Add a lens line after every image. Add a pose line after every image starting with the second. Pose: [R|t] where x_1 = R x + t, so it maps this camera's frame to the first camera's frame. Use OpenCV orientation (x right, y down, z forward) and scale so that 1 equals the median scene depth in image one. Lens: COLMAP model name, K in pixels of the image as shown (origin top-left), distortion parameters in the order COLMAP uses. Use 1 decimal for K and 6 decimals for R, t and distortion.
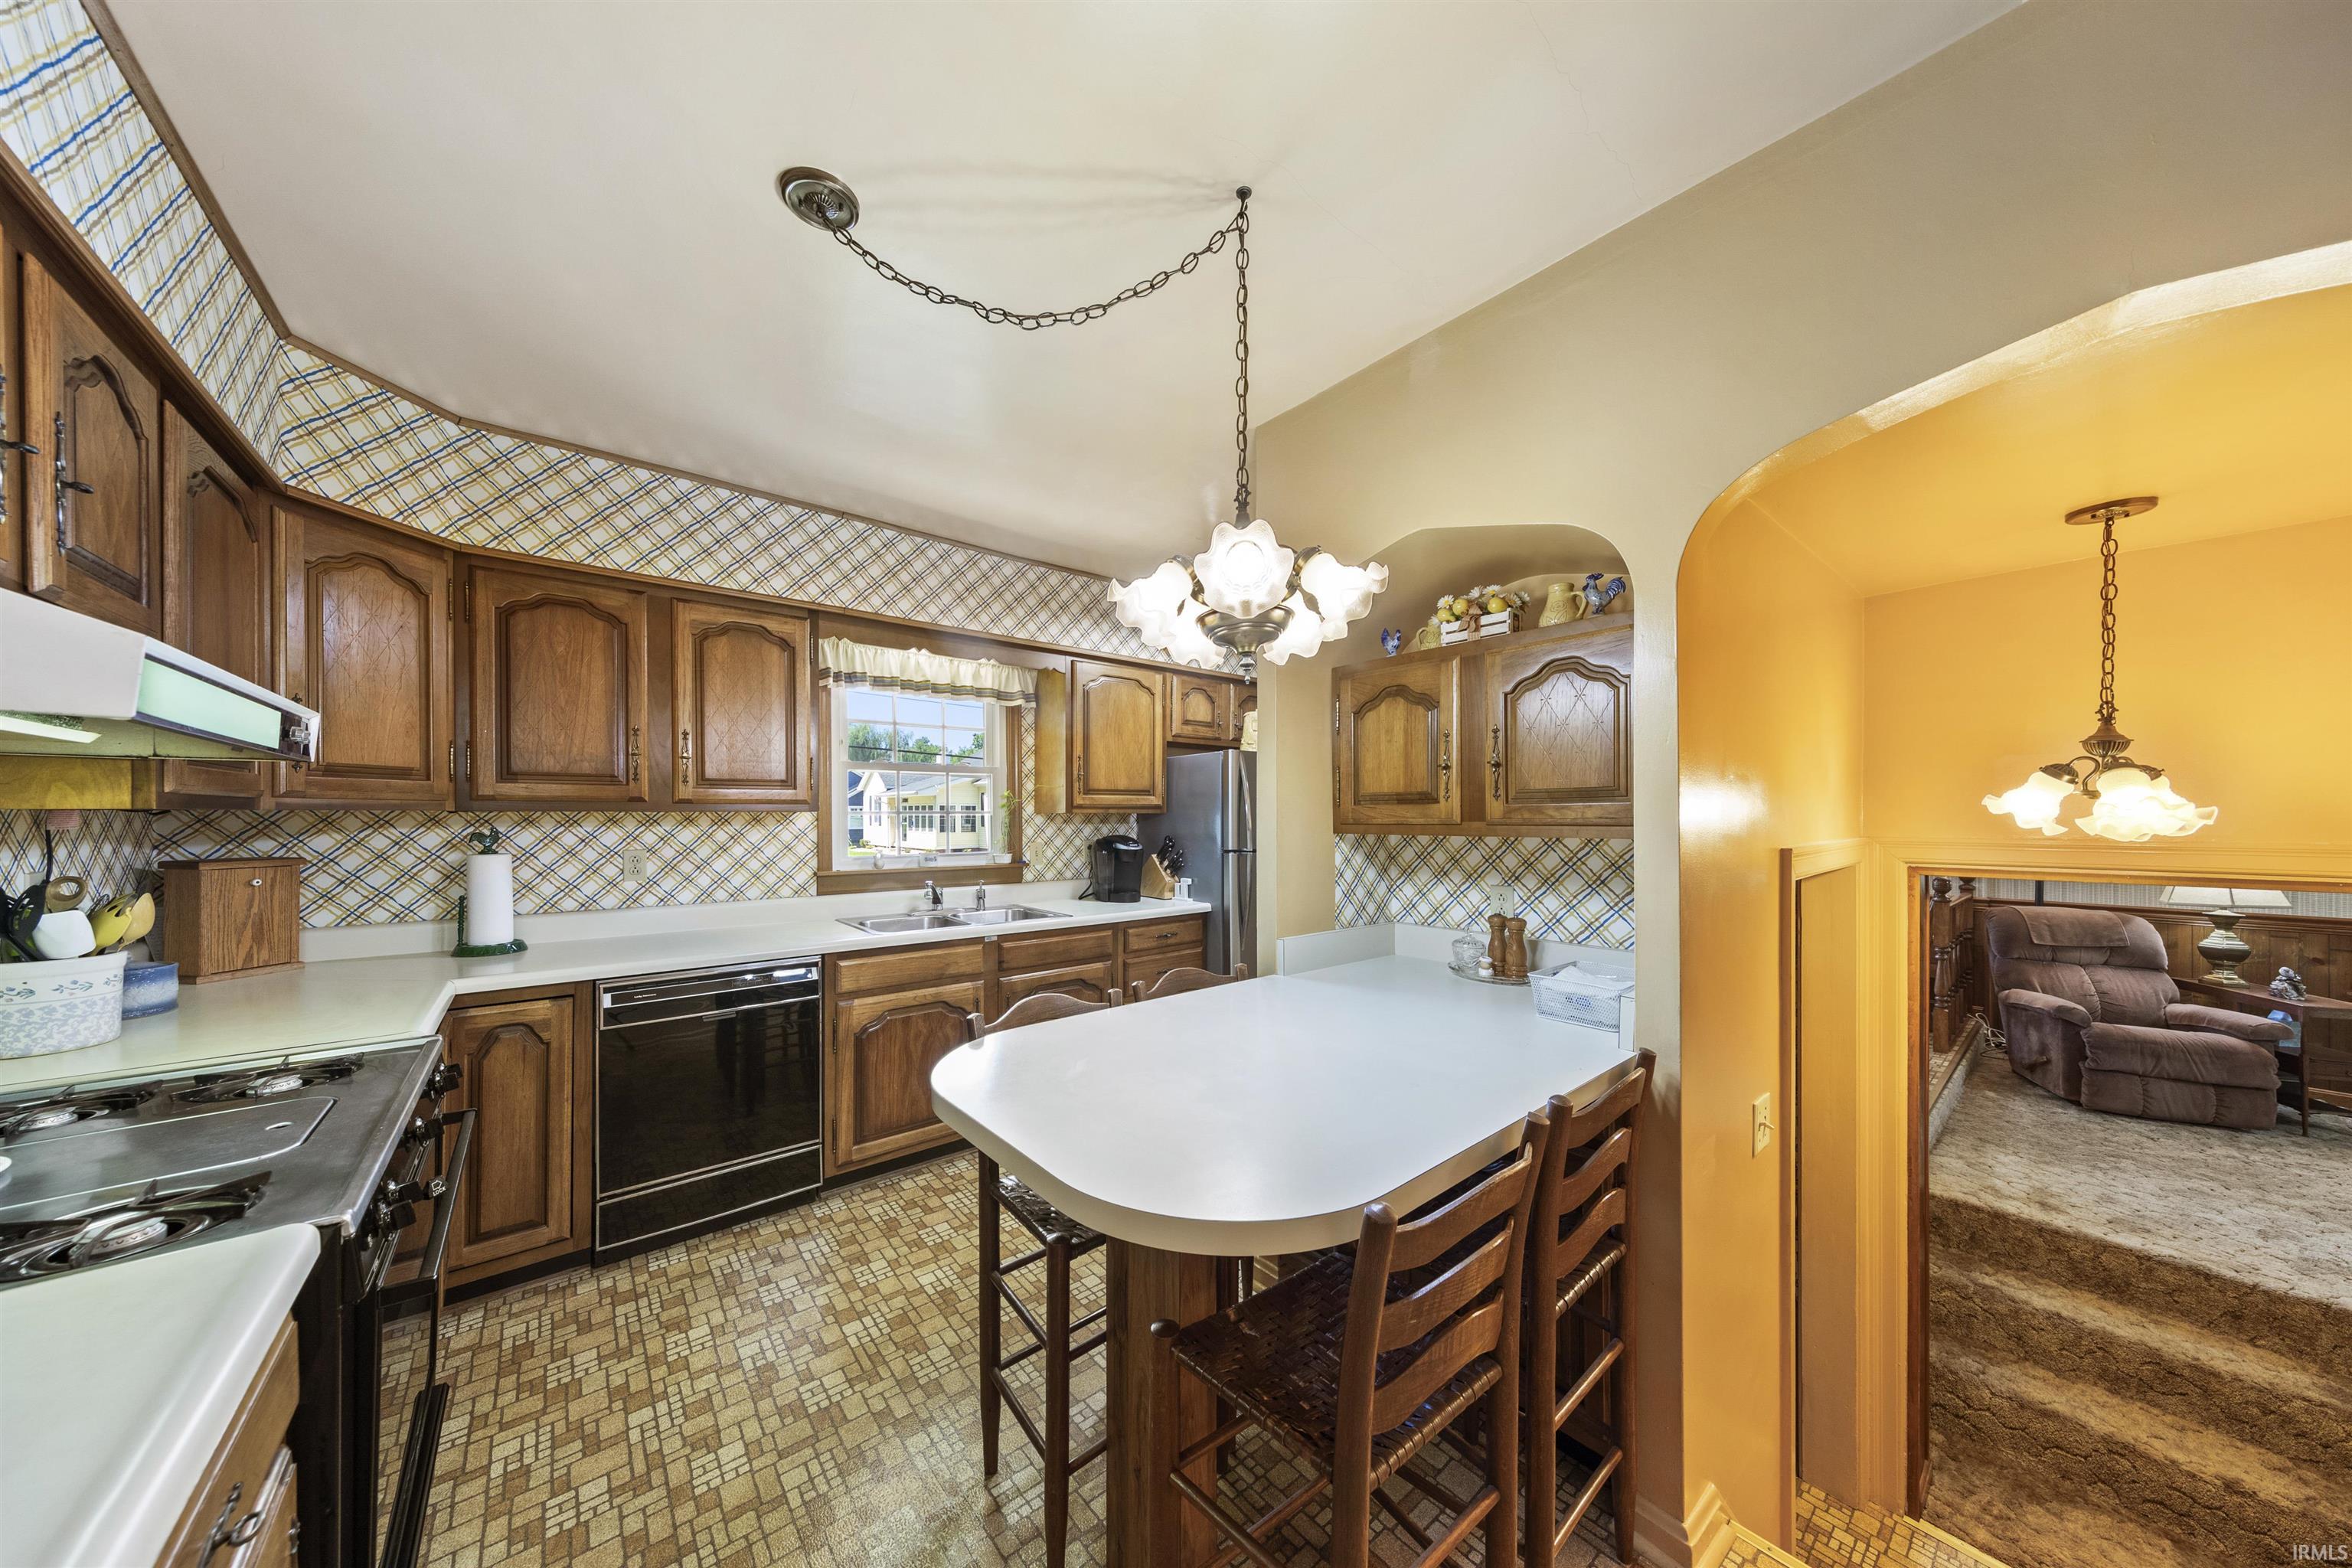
lens RADIAL K [[744.6, 0, 1186.3], [0, 744.6, 822.9], [0, 0, 1]] dist [0.006283, -0.000193]
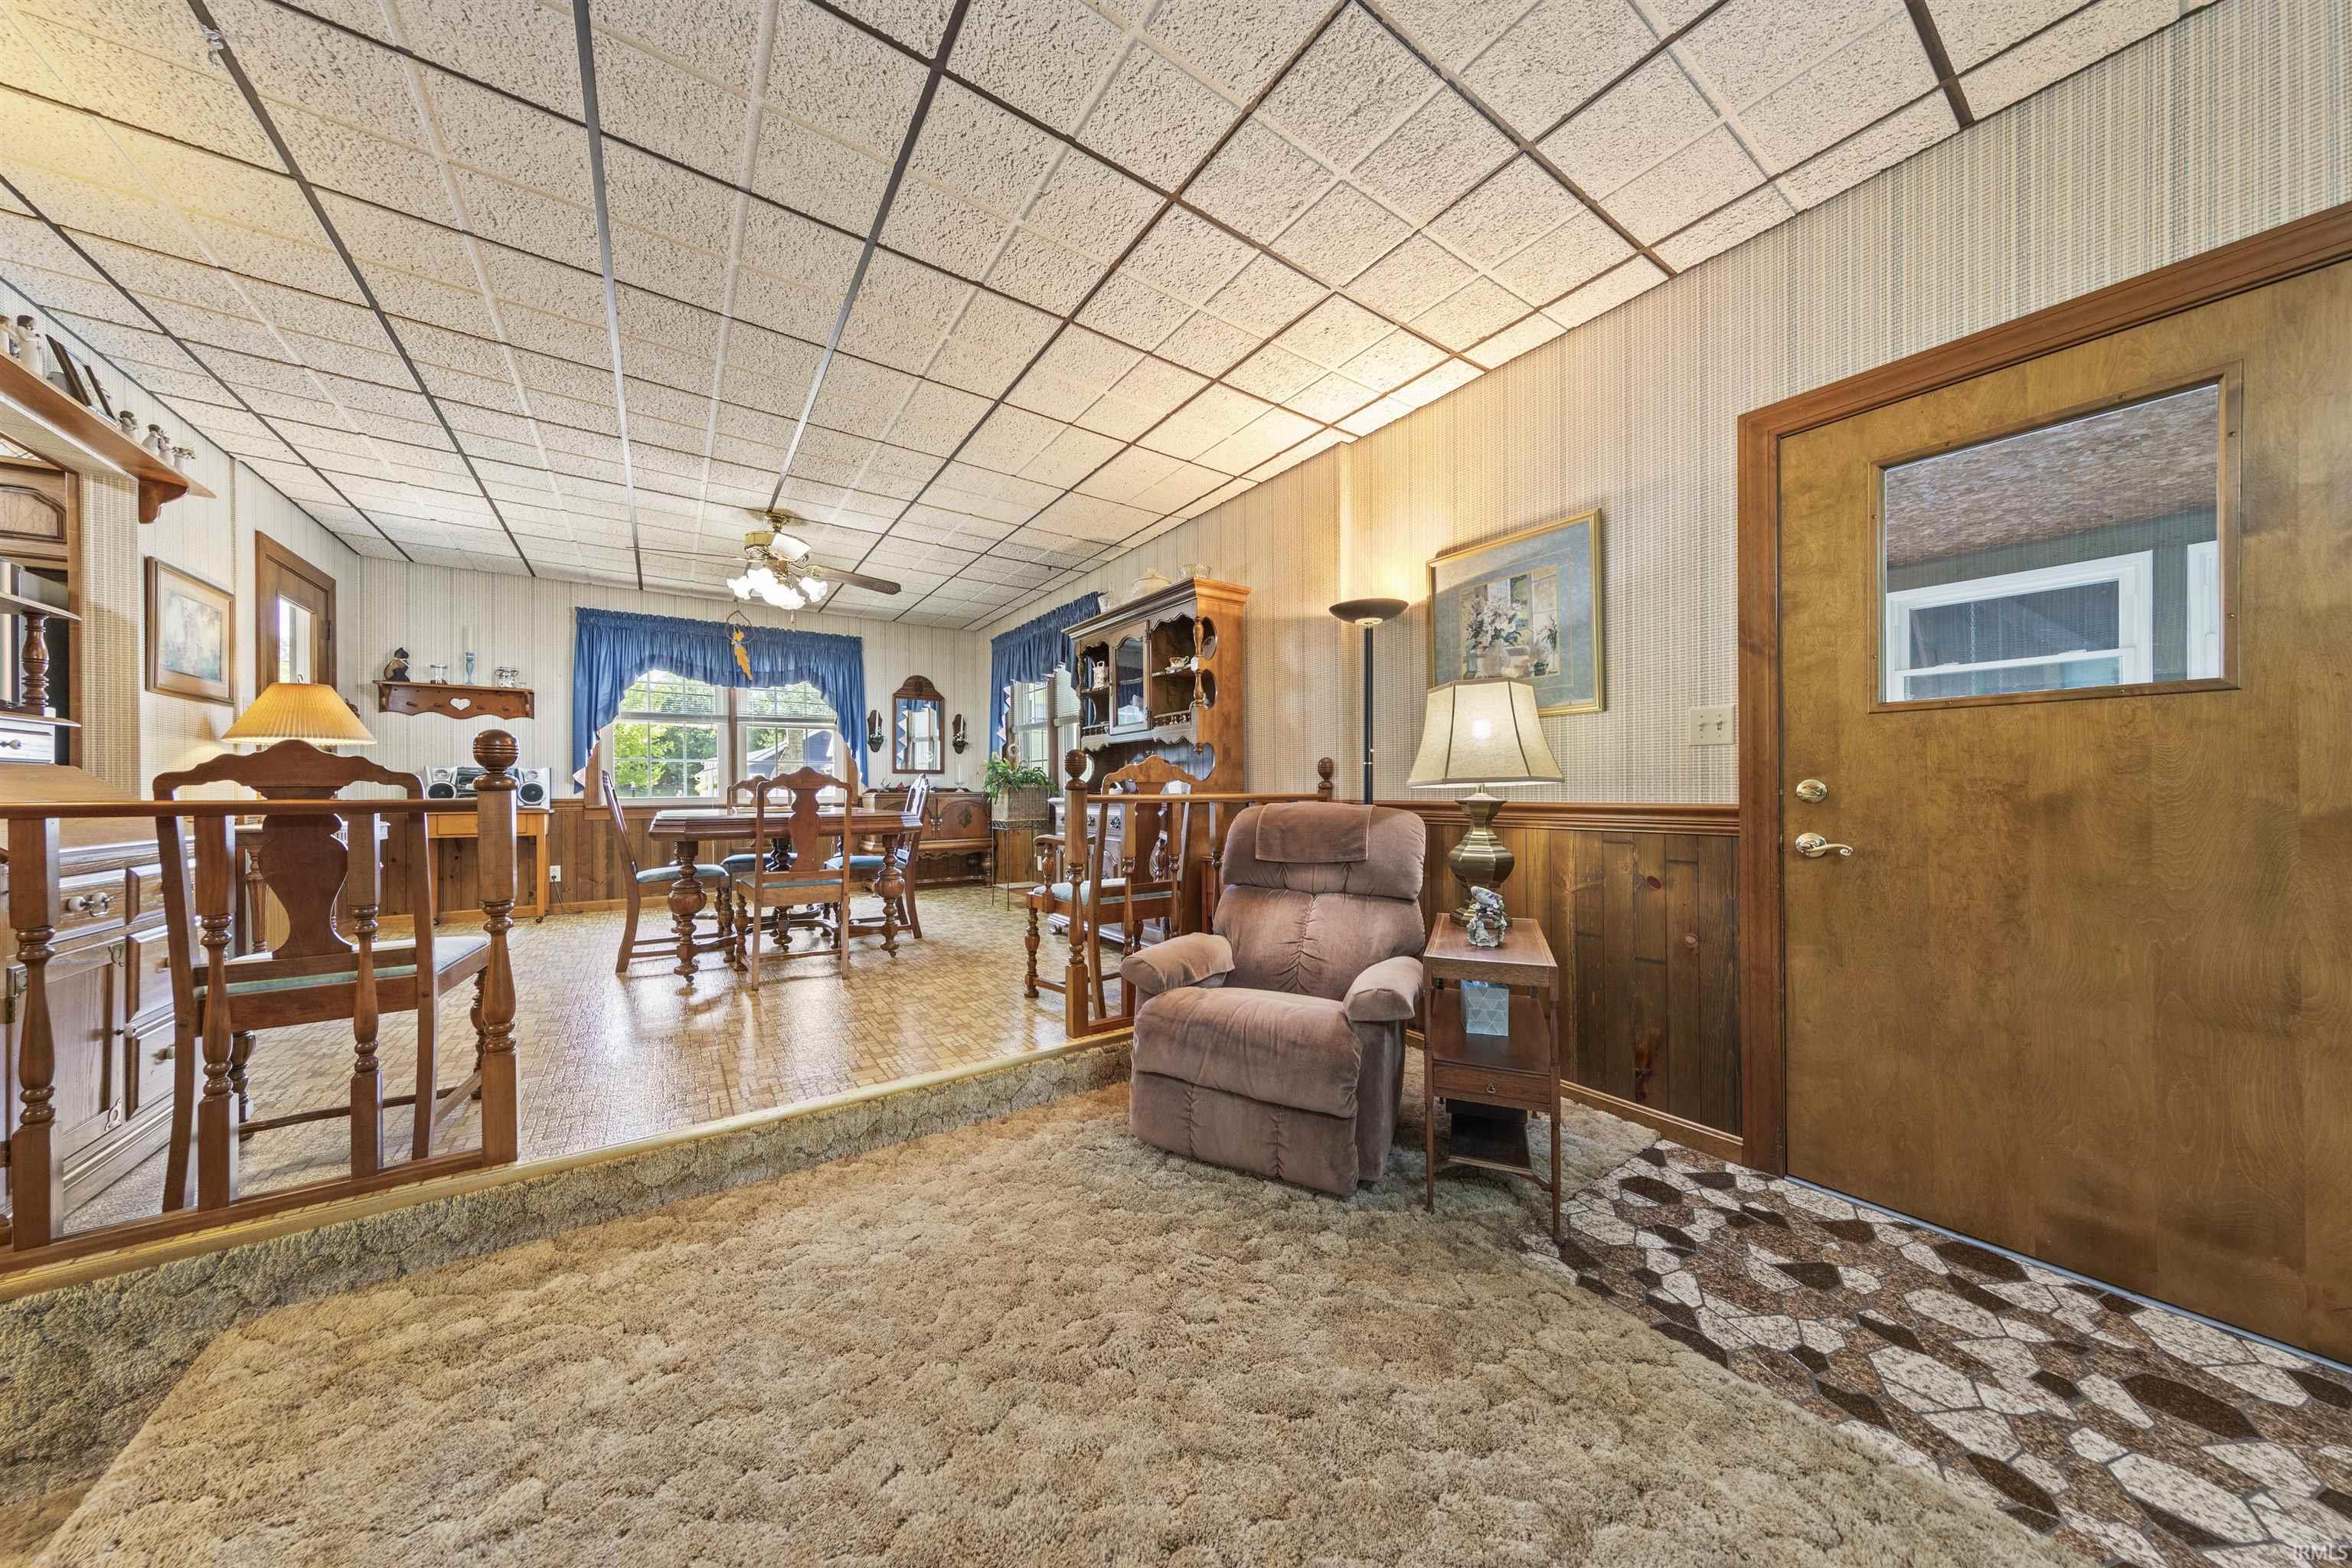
lens RADIAL K [[744.6, 0, 1183.8], [0, 744.6, 789.7], [0, 0, 1]] dist [0.006283, -0.000193]
pose [[0.997399, -0.010303, -0.071335, 1.174952], [0.009967, 0.999937, -0.005070, 0.112005], [0.071383, 0.004346, 0.997440, 0.412273]]
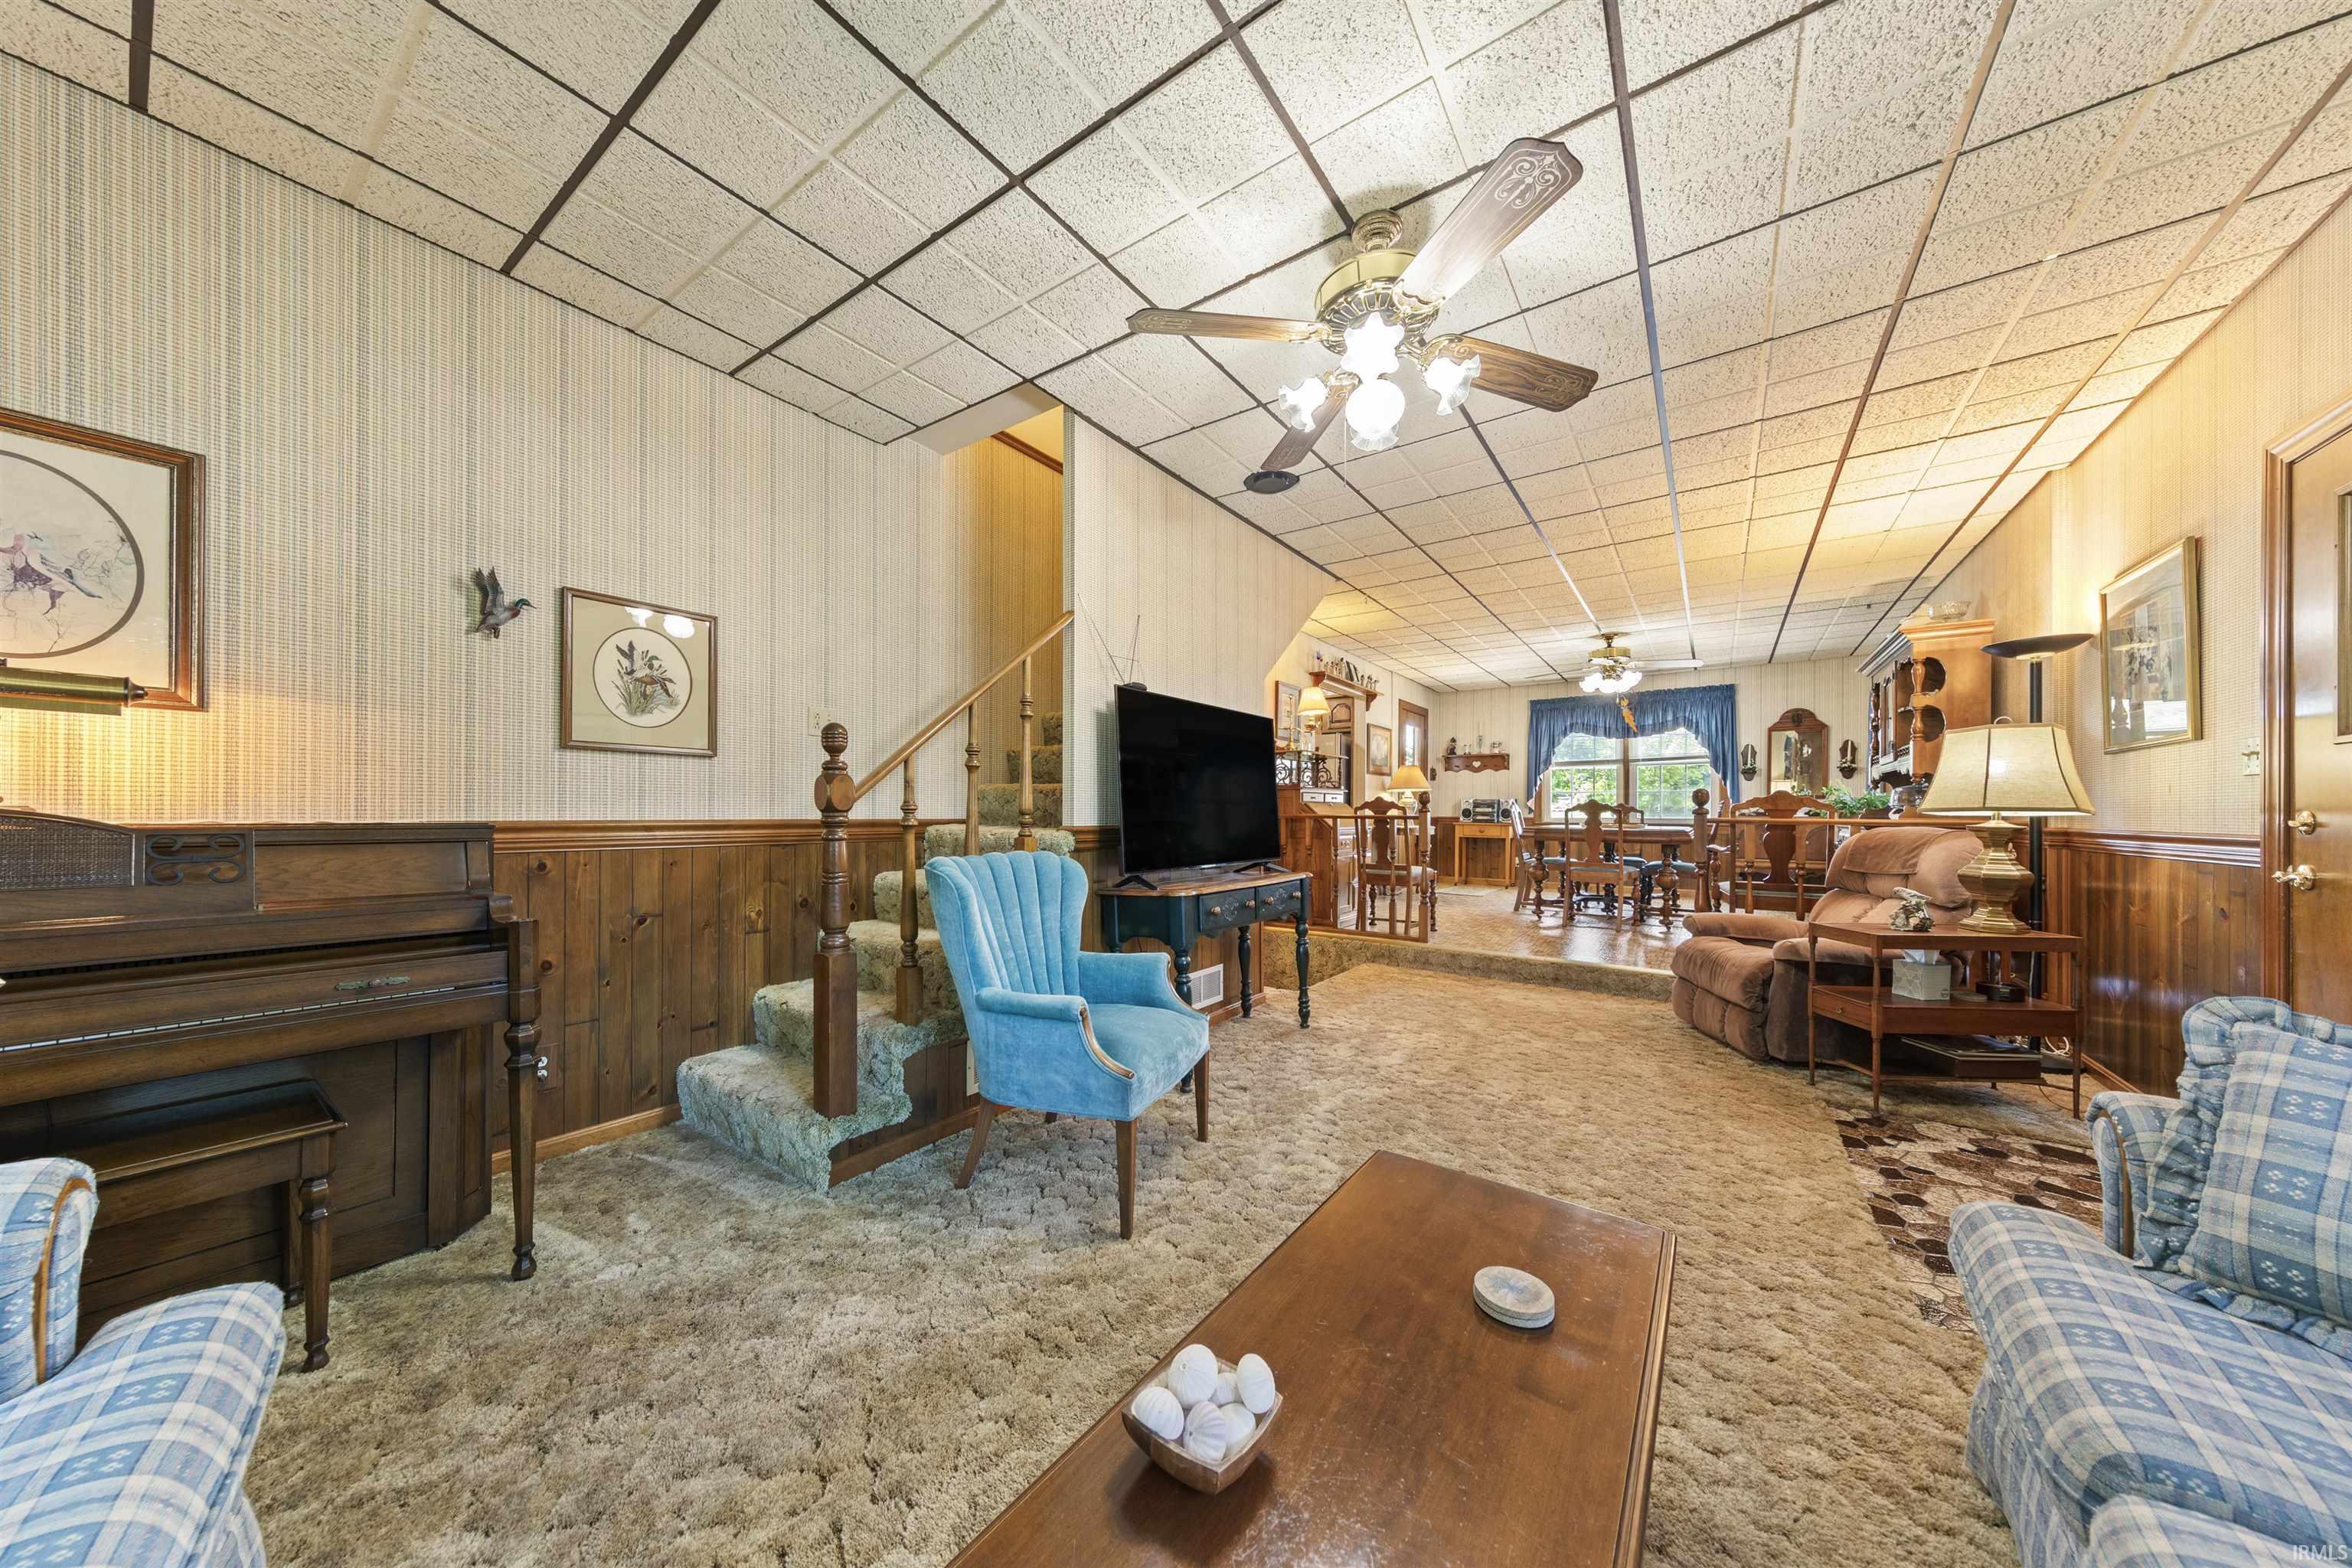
lens RADIAL K [[744.6, 0, 1168.8], [0, 744.6, 807.1], [0, 0, 1]] dist [0.006283, -0.000193]
pose [[0.251920, -0.010050, -0.967696, 1.820087], [-0.007283, 0.999898, -0.012281, 0.115537], [0.967721, 0.010142, 0.251821, 0.104226]]
